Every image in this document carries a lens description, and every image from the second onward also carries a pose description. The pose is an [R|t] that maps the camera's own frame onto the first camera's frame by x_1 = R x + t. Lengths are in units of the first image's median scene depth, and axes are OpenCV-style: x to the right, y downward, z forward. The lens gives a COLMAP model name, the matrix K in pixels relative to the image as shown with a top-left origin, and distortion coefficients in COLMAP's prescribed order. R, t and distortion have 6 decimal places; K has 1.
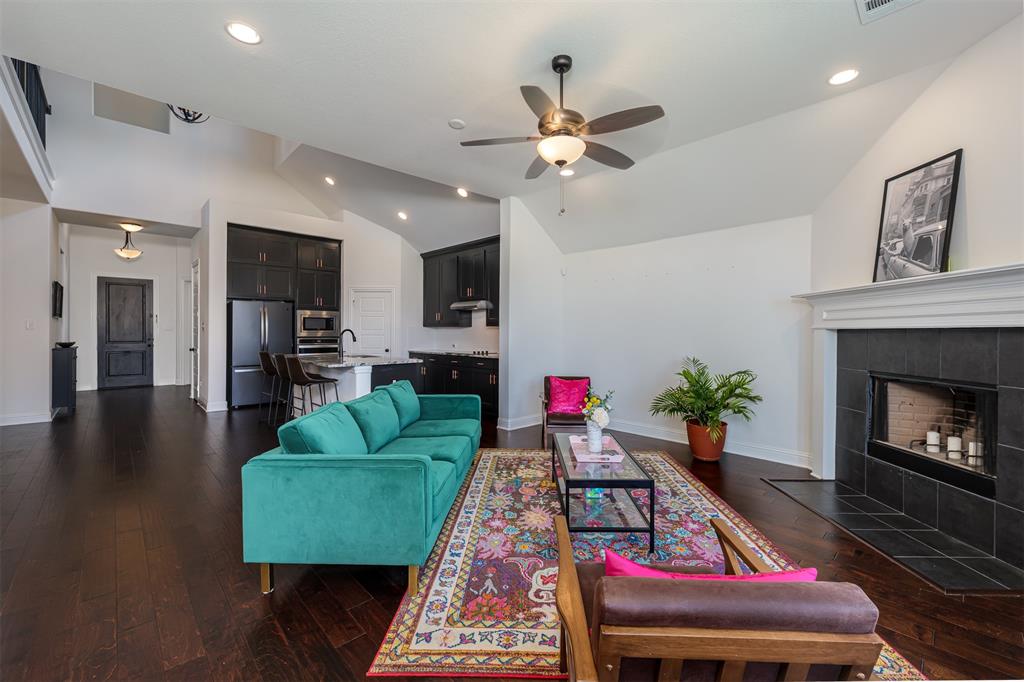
lens RADIAL K [[428.1, 0, 516.1], [0, 428.1, 331.3], [0, 0, 1]] dist [-0.000272, 0.000051]
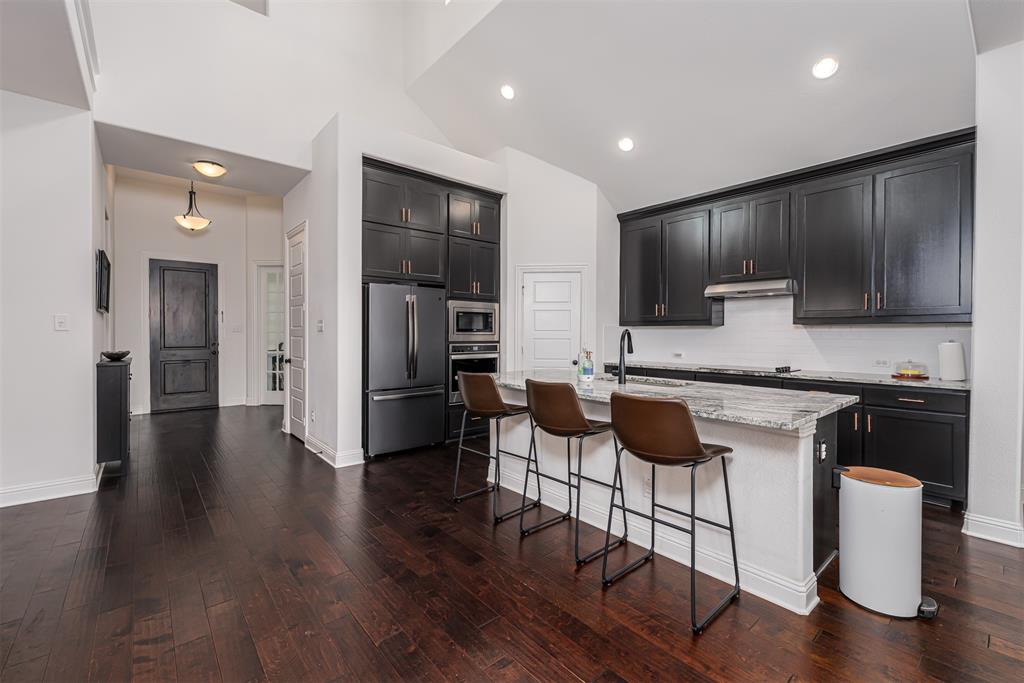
lens RADIAL K [[428.1, 0, 486.9], [0, 428.1, 334.7], [0, 0, 1]] dist [-0.000272, 0.000051]
pose [[0.997267, -0.001765, -0.073867, -0.404059], [0.002306, 0.999971, 0.007240, -0.002515], [0.073852, -0.007390, 0.997242, 0.361638]]
